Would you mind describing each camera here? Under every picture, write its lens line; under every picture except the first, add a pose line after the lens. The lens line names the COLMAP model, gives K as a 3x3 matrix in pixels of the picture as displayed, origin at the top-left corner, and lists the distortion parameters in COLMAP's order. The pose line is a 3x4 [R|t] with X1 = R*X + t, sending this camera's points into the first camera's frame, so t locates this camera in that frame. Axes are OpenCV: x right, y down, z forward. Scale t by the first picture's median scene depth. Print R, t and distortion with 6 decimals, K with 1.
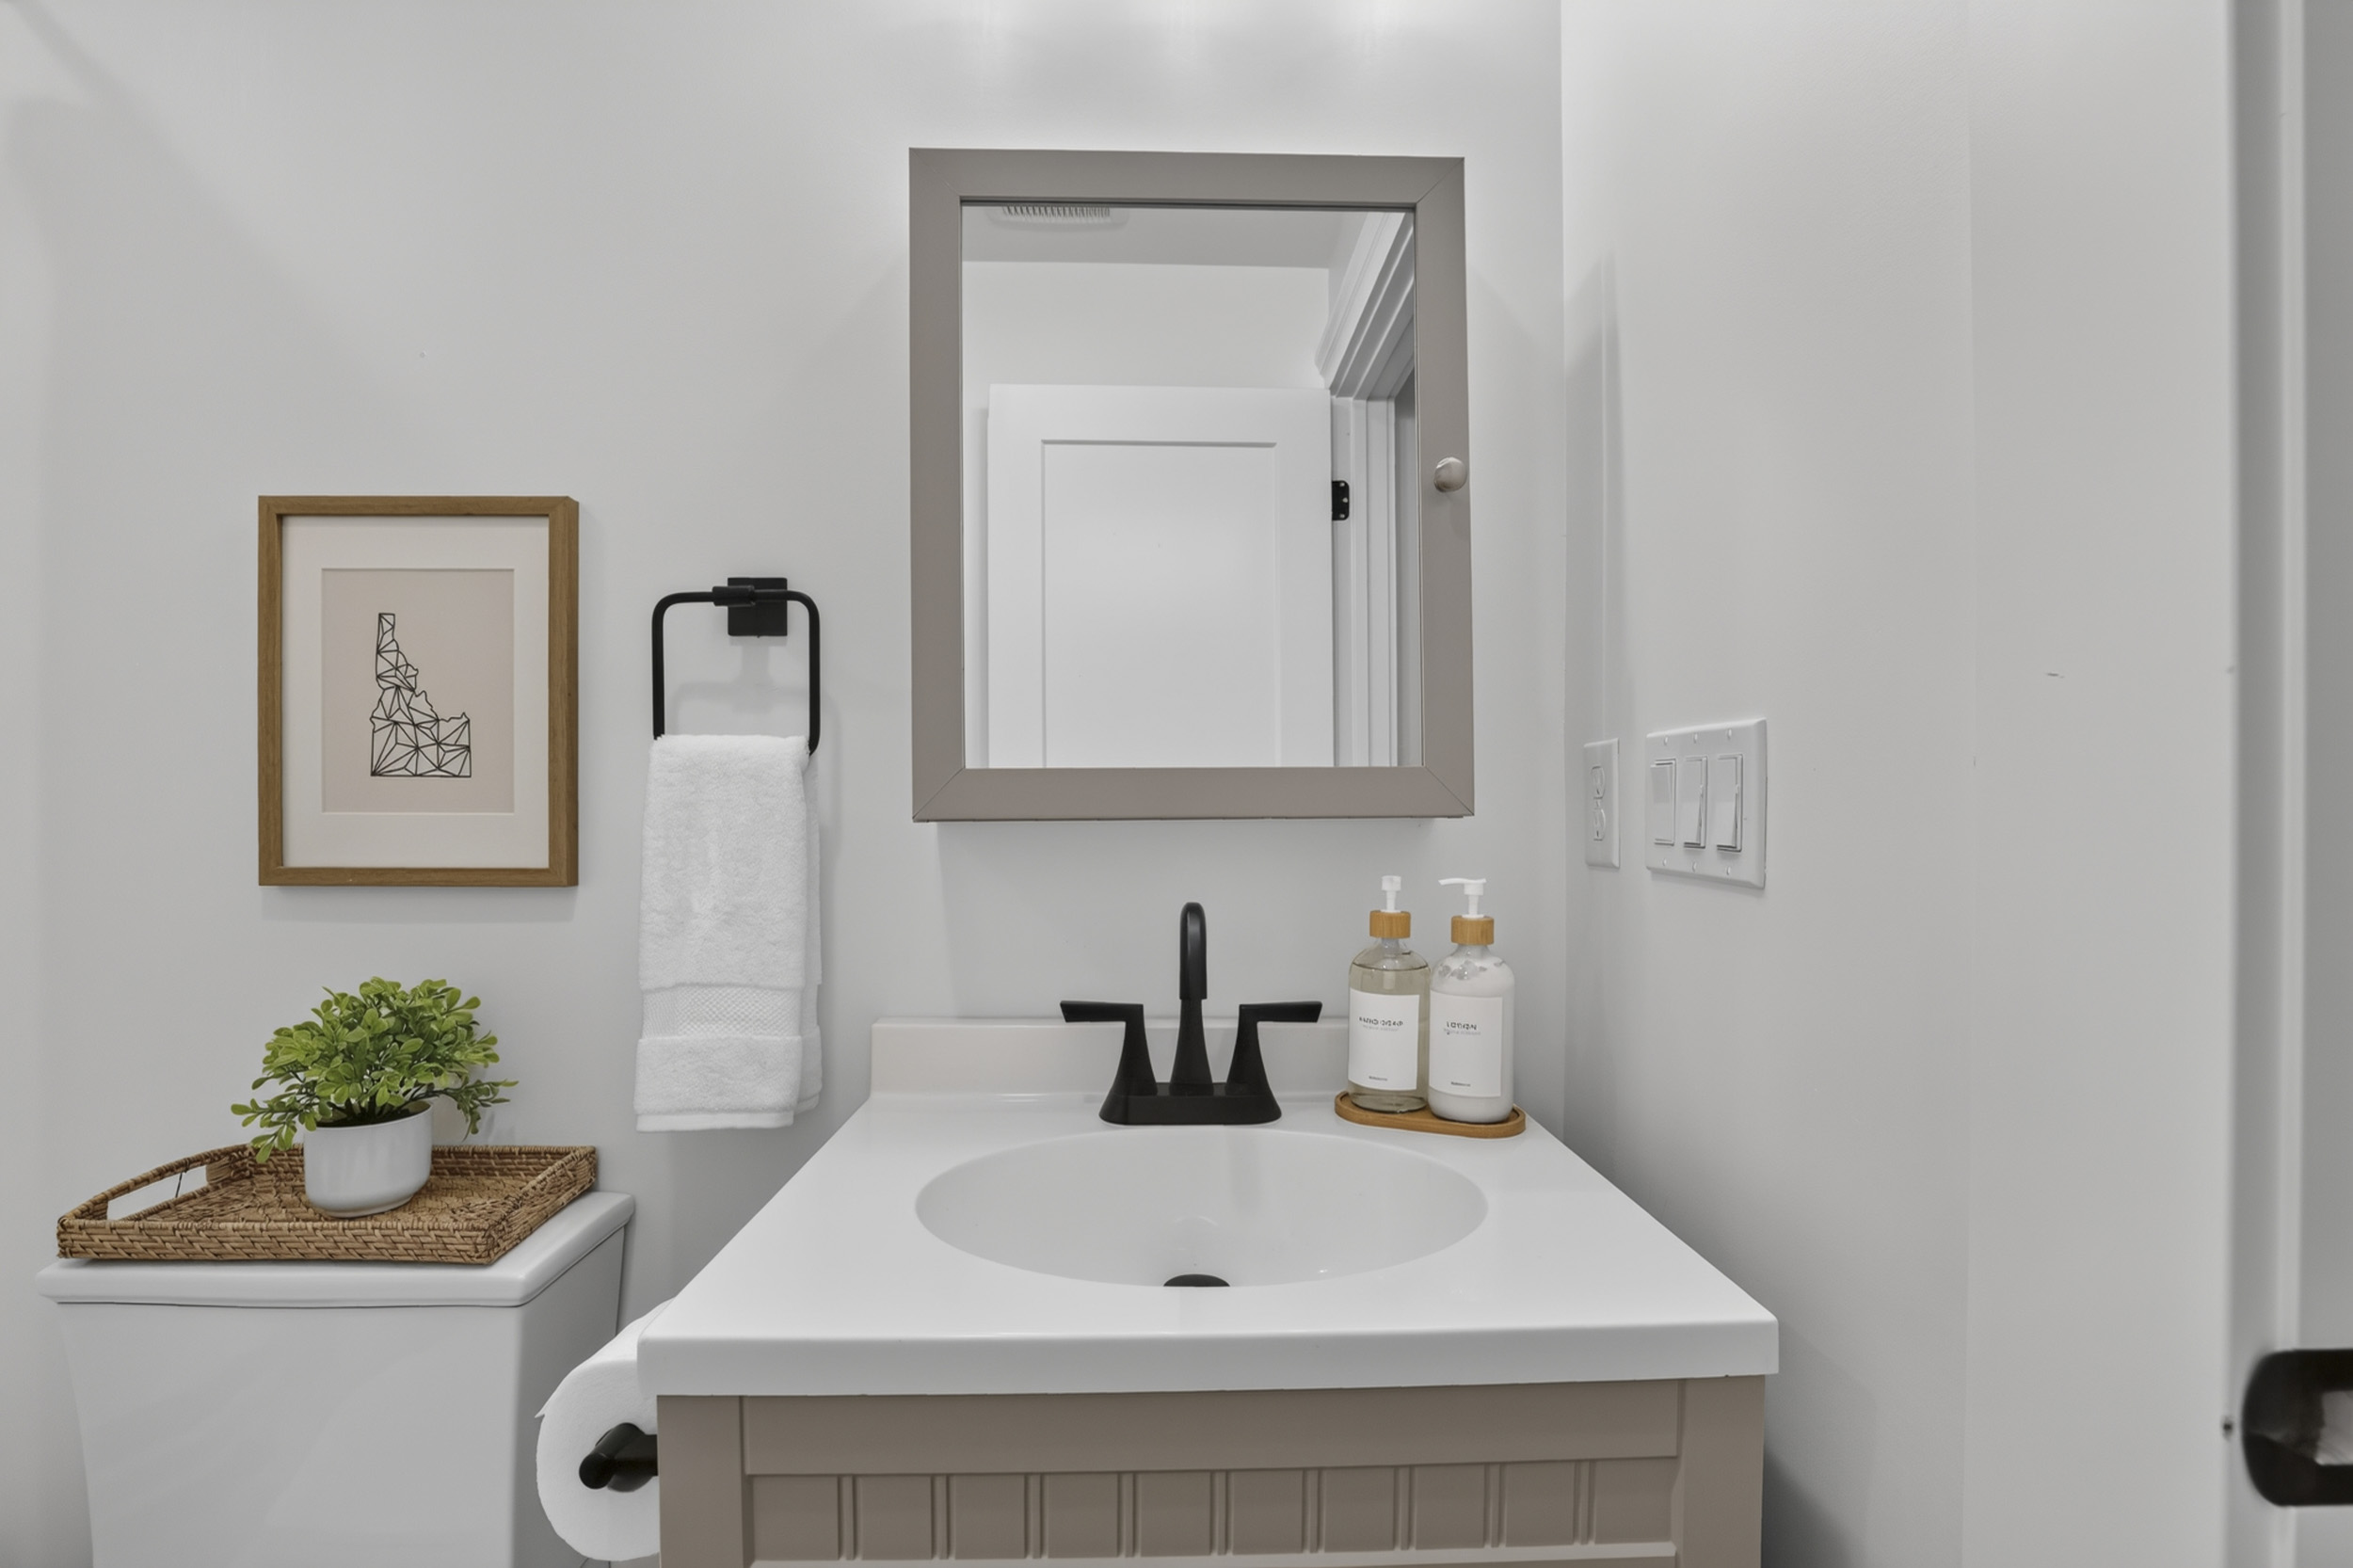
lens RADIAL K [[1038.4, 0, 1179.6], [0, 1038.4, 802.3], [0, 0, 1]] dist [-0.028305, 0.011191]
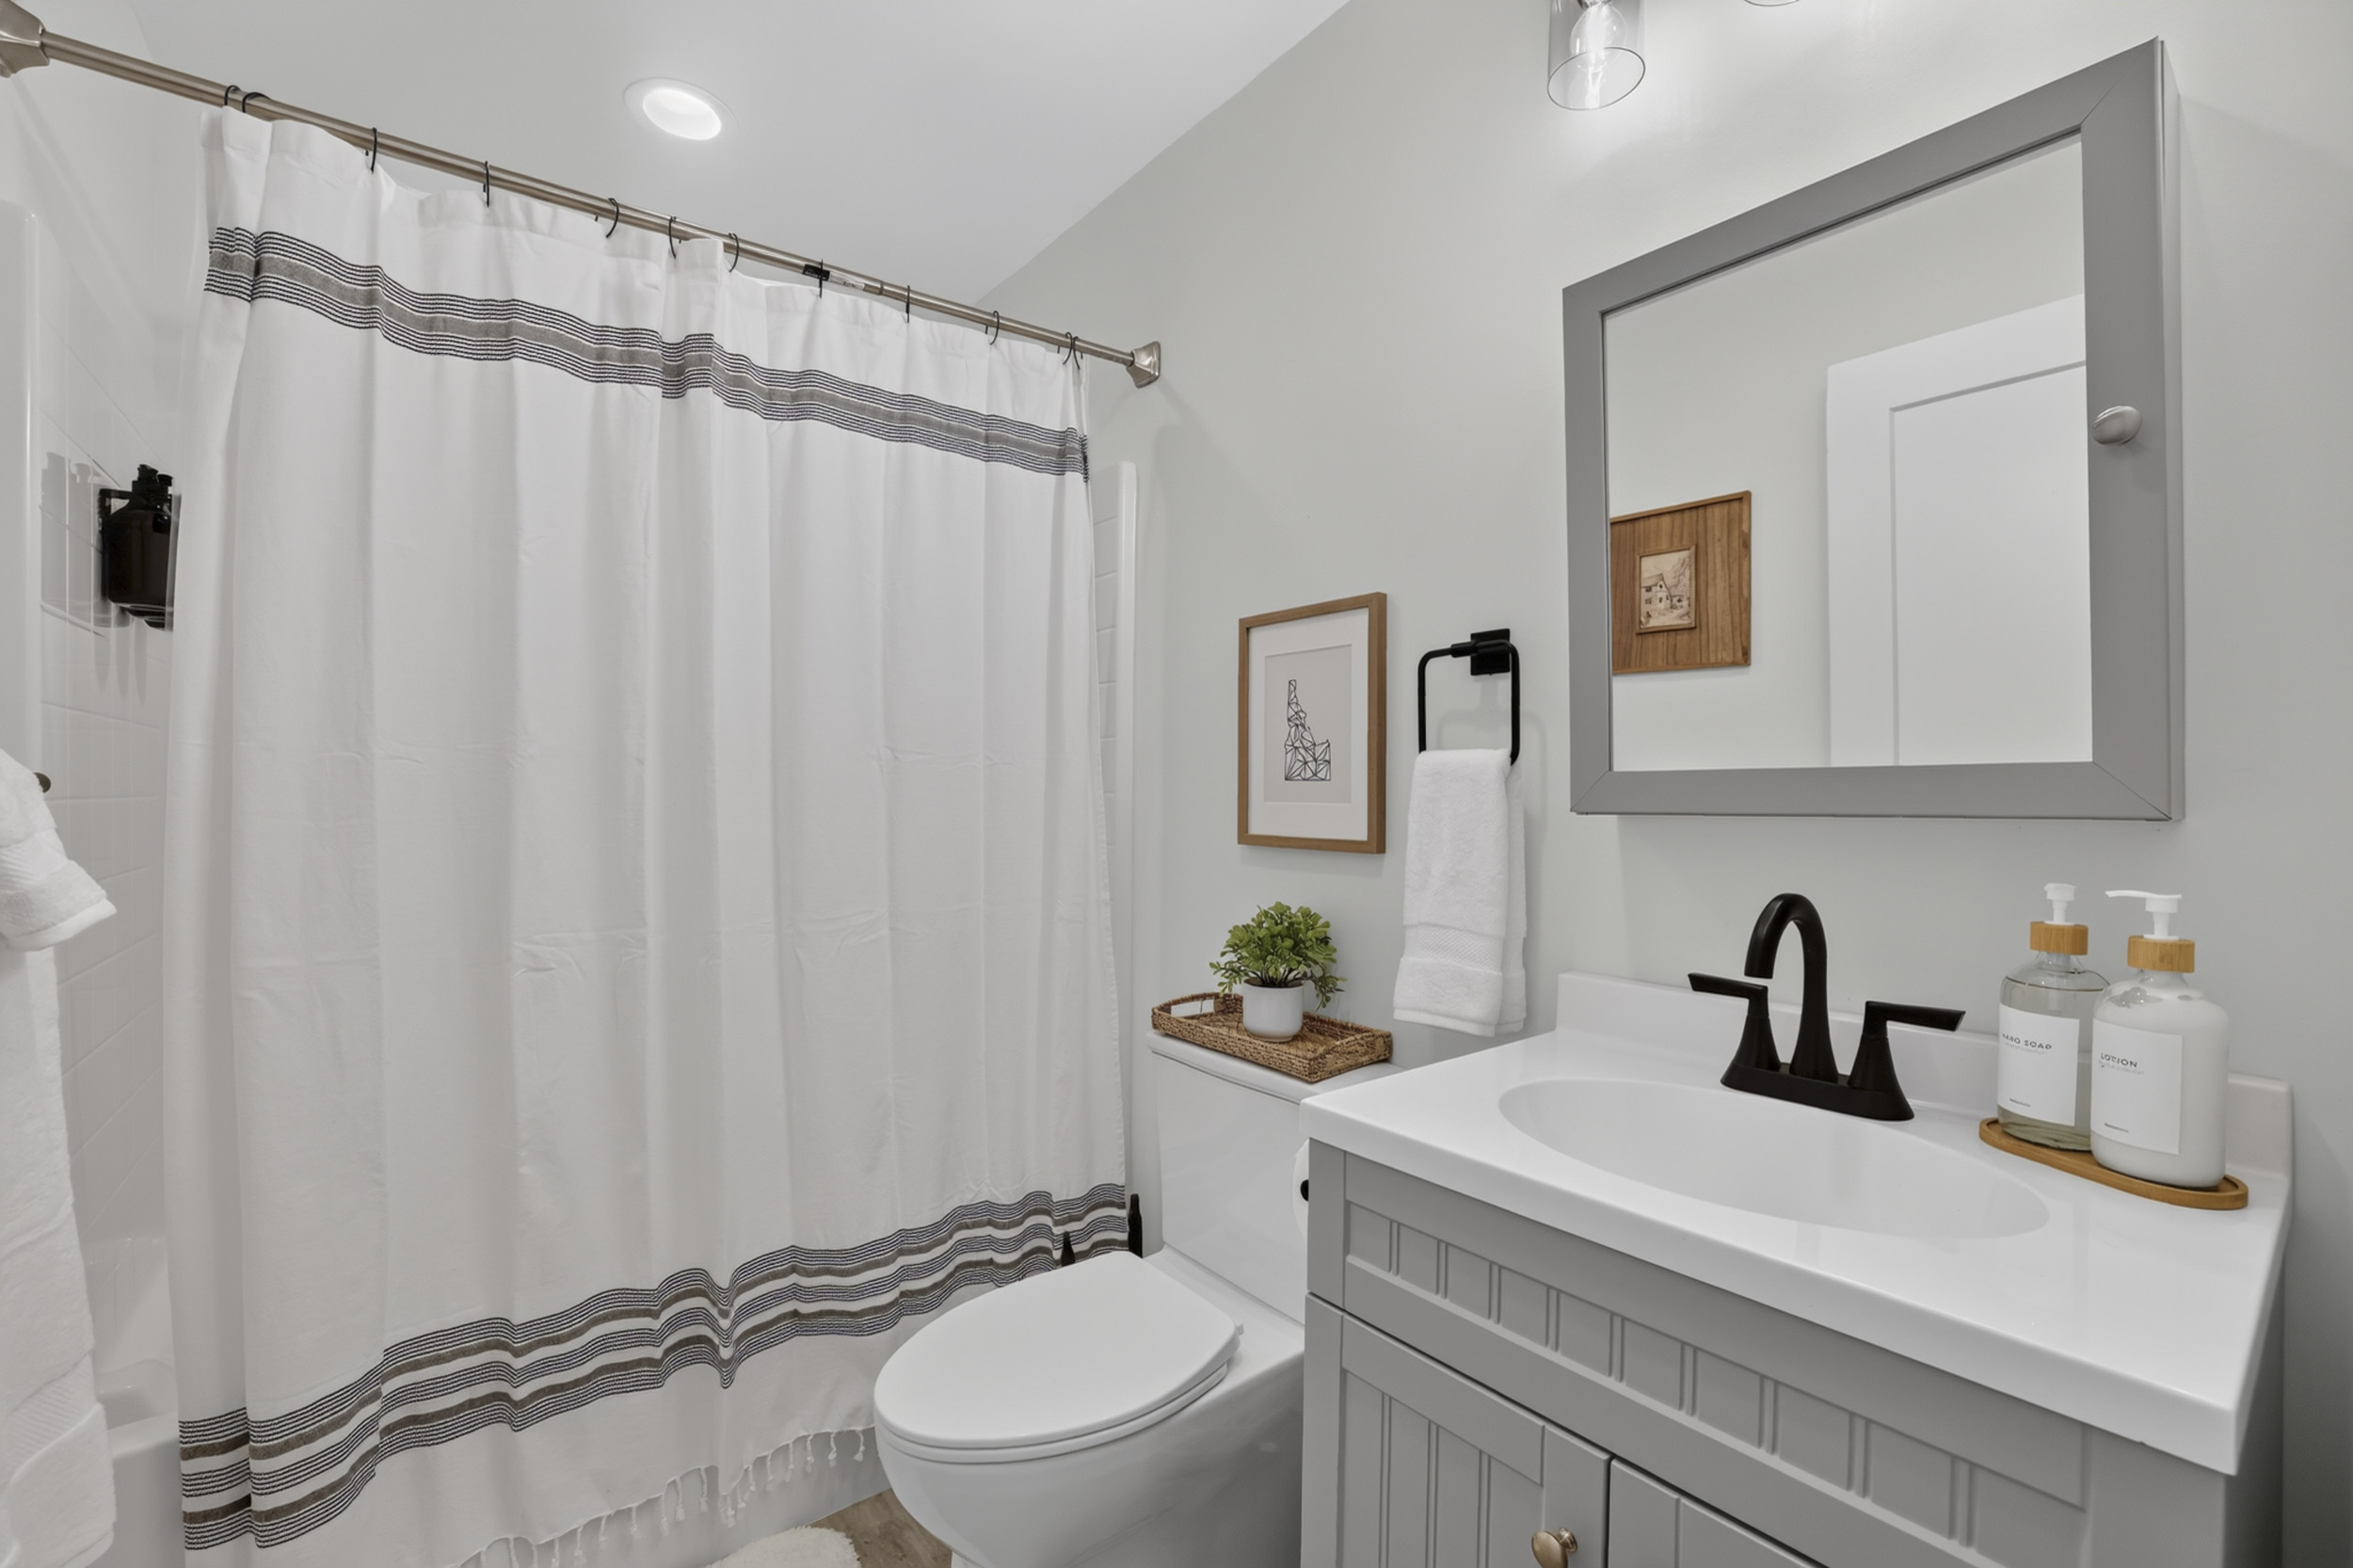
lens RADIAL K [[1038.4, 0, 1172.1], [0, 1038.4, 793.5], [0, 0, 1]] dist [-0.028305, 0.011191]
pose [[0.597731, 0.002950, -0.801691, 0.454003], [-0.010205, 0.999940, -0.003929, 0.003795], [0.801632, 0.010530, 0.597725, -0.142587]]
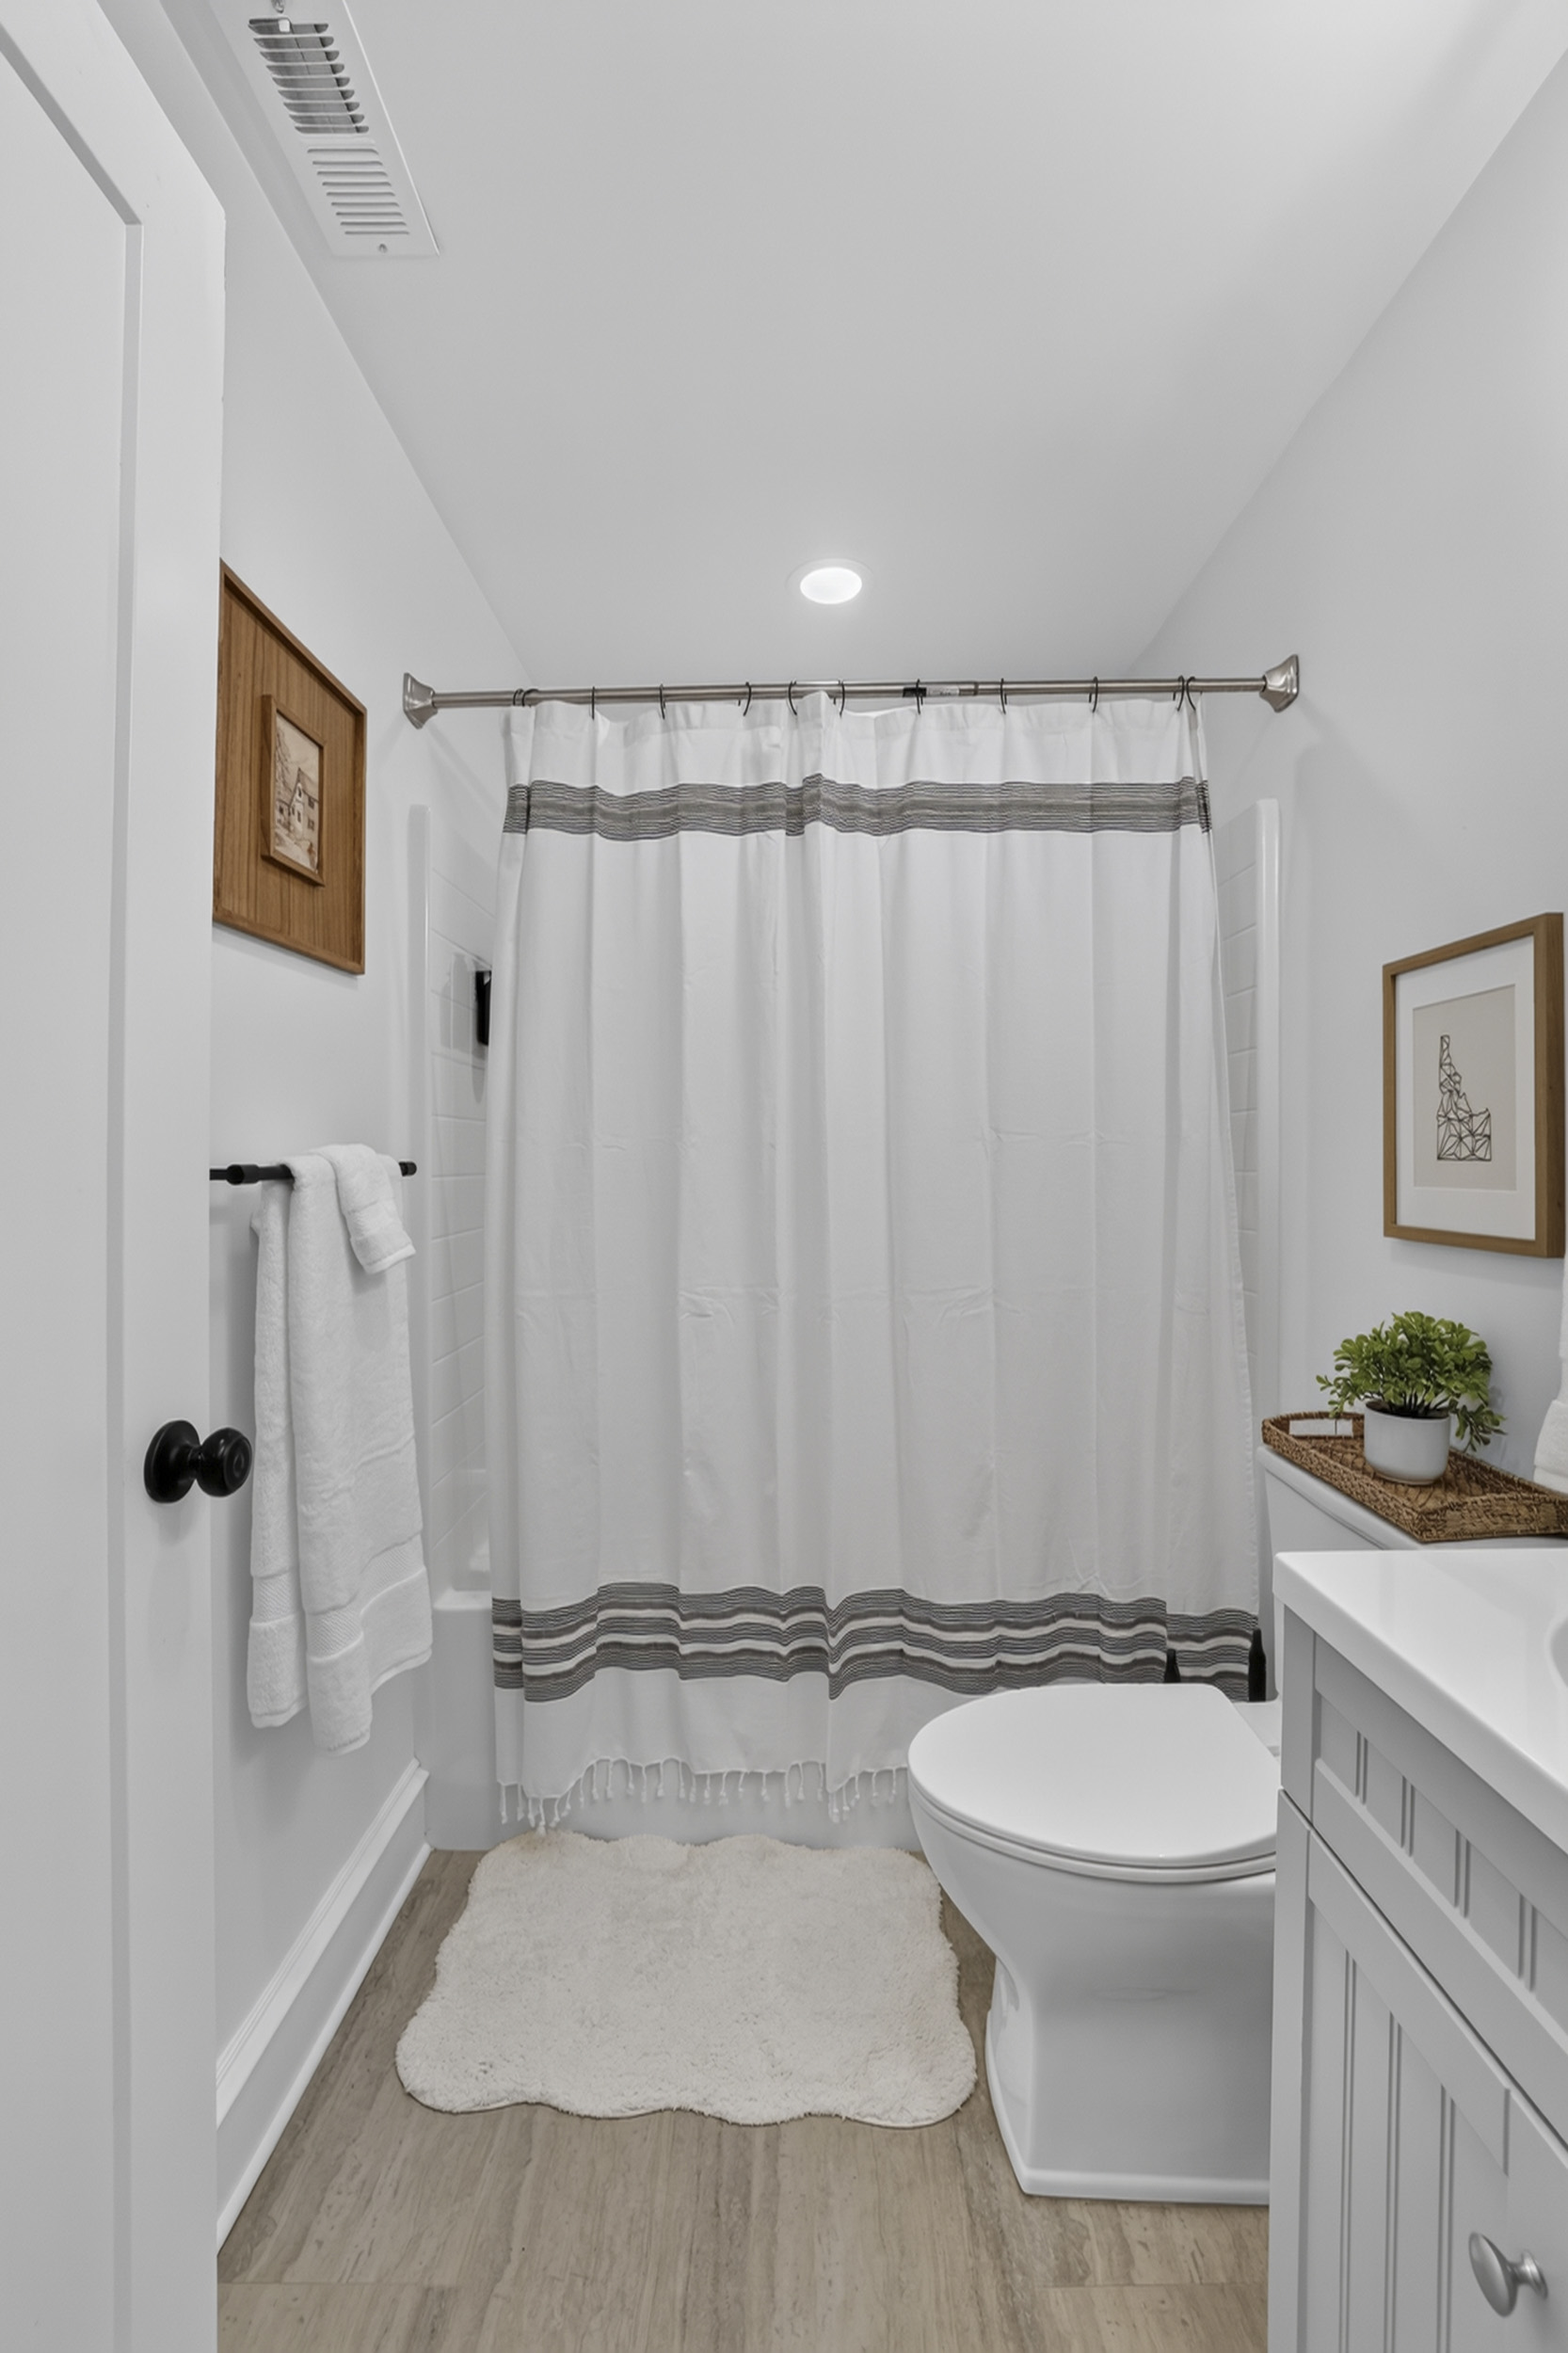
lens RADIAL K [[1038.4, 0, 764.2], [0, 1038.4, 1153.1], [0, 0, 1]] dist [-0.028305, 0.011191]
pose [[-0.034586, -0.005880, -0.999384, 0.585434], [-0.009337, 0.999941, -0.005560, -0.020289], [0.999358, 0.009139, -0.034639, 0.191283]]
